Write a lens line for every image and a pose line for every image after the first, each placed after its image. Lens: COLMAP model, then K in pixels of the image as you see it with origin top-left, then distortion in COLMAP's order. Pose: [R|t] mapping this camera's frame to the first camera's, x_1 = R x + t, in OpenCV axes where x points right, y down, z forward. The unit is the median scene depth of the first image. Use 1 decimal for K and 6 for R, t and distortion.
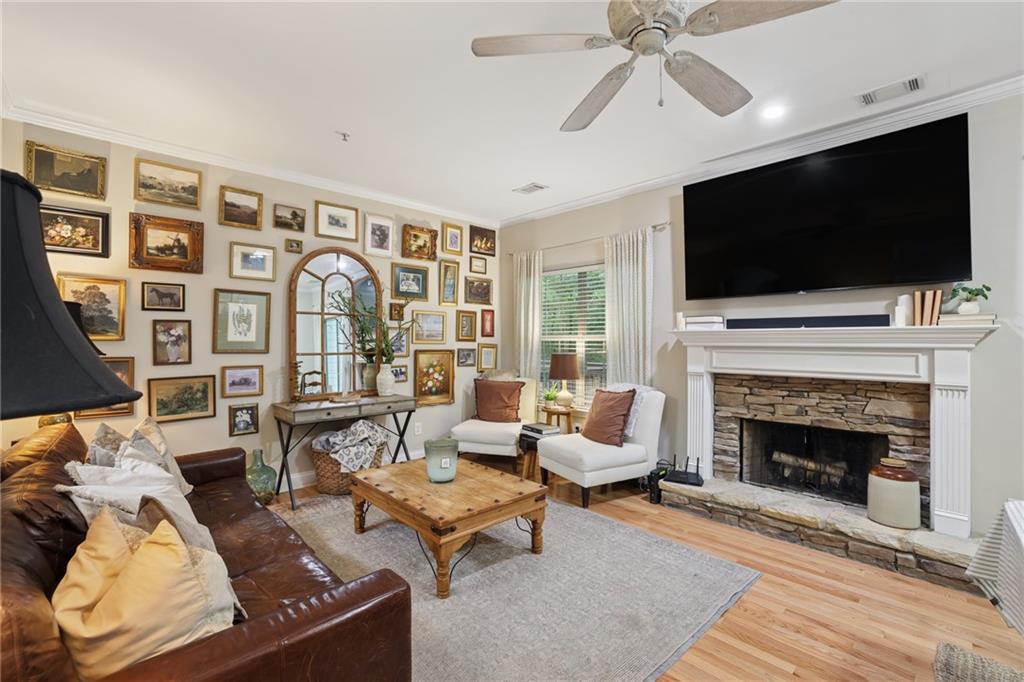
lens RADIAL K [[442.6, 0, 492.3], [0, 442.6, 333.1], [0, 0, 1]] dist [-0.041143, 0.013106]
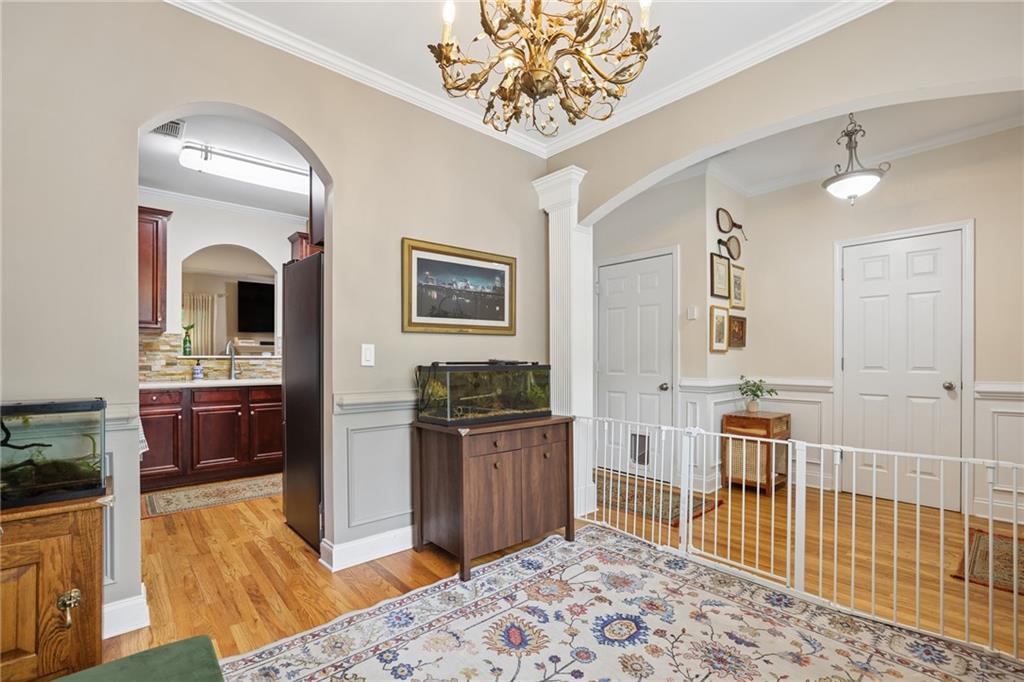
lens RADIAL K [[442.6, 0, 499.5], [0, 442.6, 363.8], [0, 0, 1]] dist [-0.041143, 0.013106]
pose [[0.010068, -0.015911, 0.999823, -1.905090], [-0.010363, 0.999818, 0.016015, 0.043151], [-0.999896, -0.010522, 0.009902, -0.403237]]
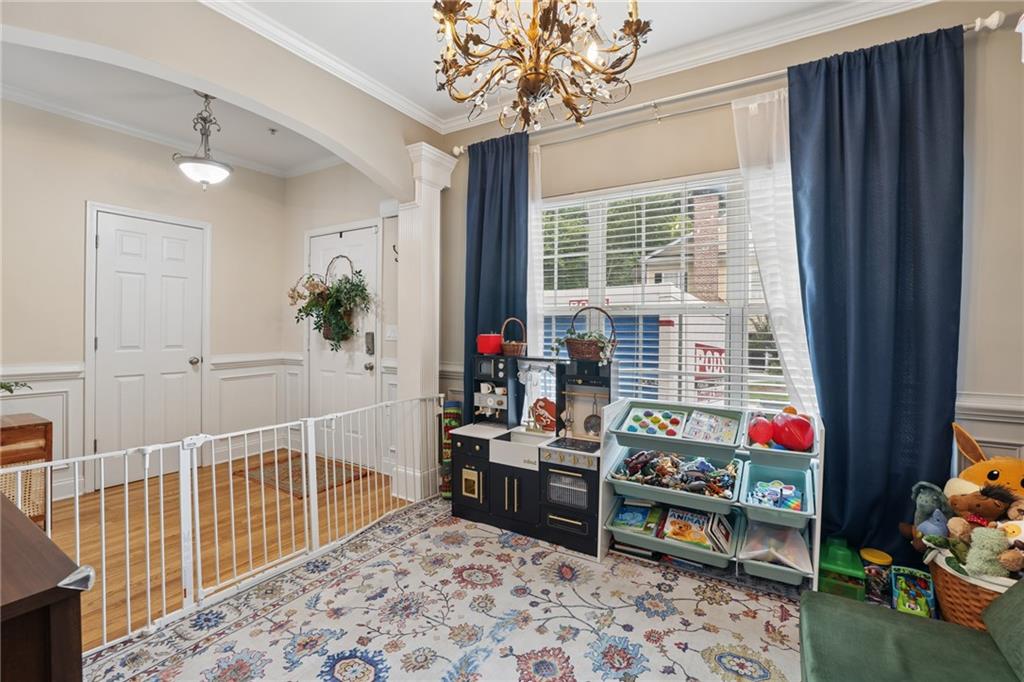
lens RADIAL K [[442.6, 0, 519.9], [0, 442.6, 332.6], [0, 0, 1]] dist [-0.041143, 0.013106]
pose [[-0.960795, -0.005320, -0.277210, -1.452556], [-0.003782, 0.999974, -0.006083, 0.028471], [0.277235, -0.004796, -0.960790, -0.097573]]
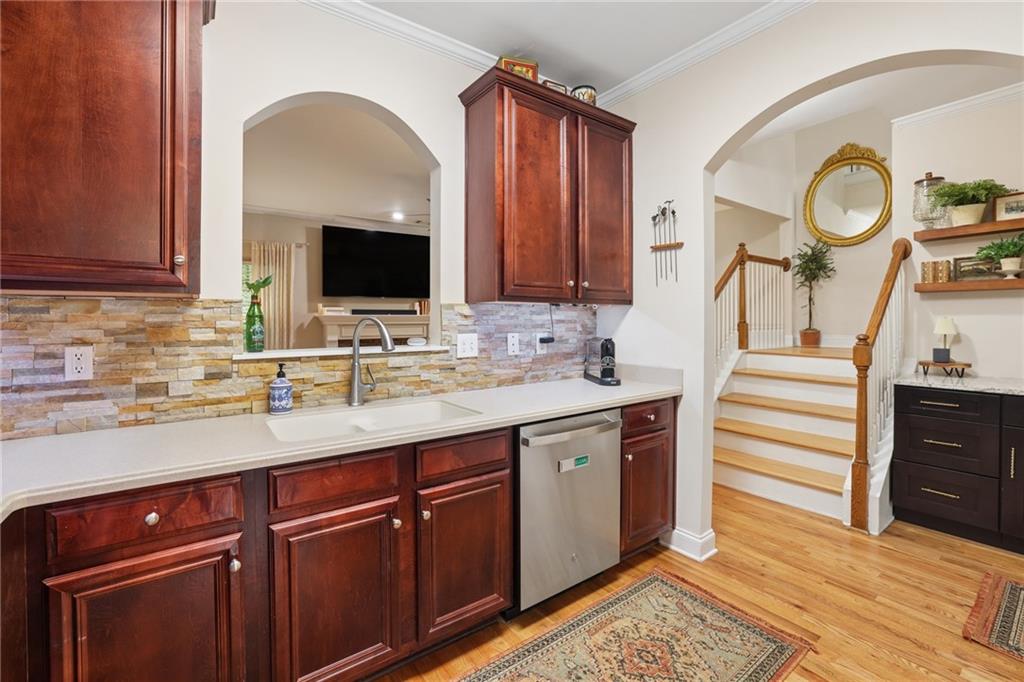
lens RADIAL K [[442.6, 0, 508.4], [0, 442.6, 323.6], [0, 0, 1]] dist [-0.041143, 0.013106]
pose [[0.105856, -0.007749, 0.994351, -1.143339], [-0.005454, 0.999950, 0.008373, 0.008414], [-0.994366, -0.006309, 0.105809, 0.157126]]
